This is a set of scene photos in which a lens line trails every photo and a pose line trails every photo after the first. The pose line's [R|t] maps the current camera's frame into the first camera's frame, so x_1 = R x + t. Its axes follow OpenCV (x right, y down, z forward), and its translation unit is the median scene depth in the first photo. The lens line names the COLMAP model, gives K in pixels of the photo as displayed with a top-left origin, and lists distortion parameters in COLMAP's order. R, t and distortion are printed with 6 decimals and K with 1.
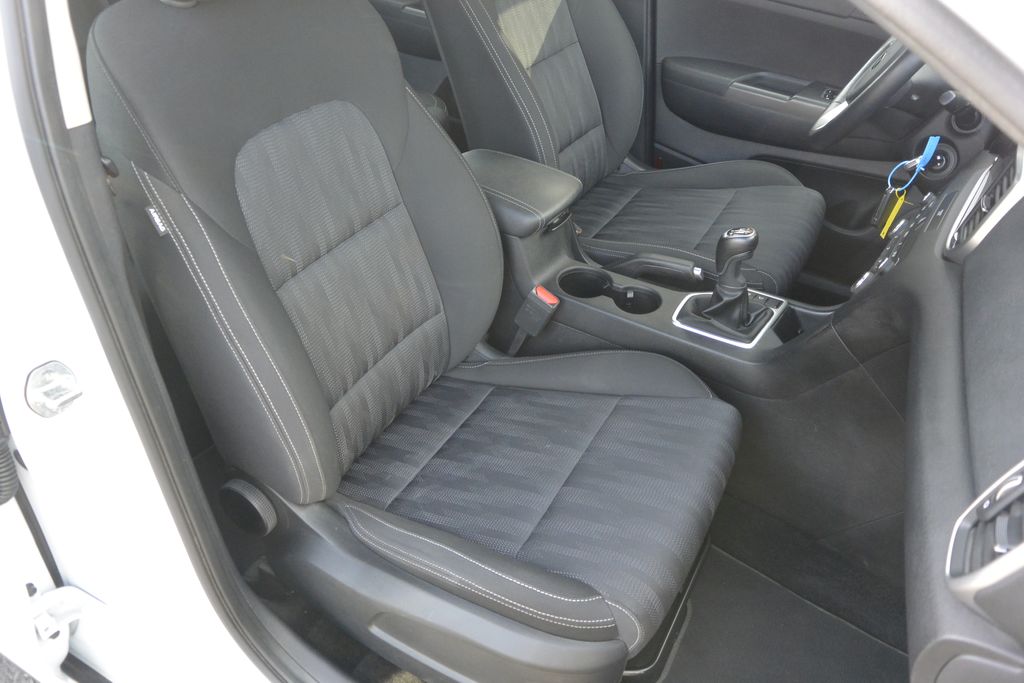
lens RADIAL K [[797.0, 0, 512.2], [0, 797.0, 343.9], [0, 0, 1]] dist [0.007258, 0.007942]
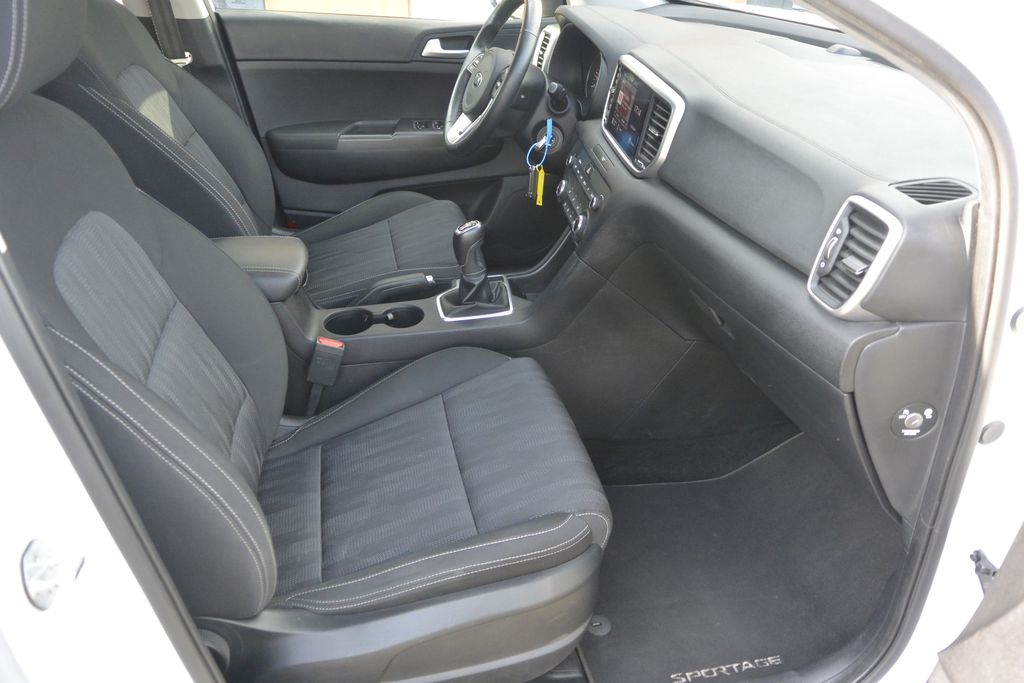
lens RADIAL K [[797.0, 0, 511.1], [0, 797.0, 340.5], [0, 0, 1]] dist [0.007258, 0.007942]
pose [[0.752323, -0.366238, 0.547613, -0.360374], [0.426521, 0.904282, 0.018810, 0.019027], [-0.502086, 0.219417, 0.836520, 0.007891]]
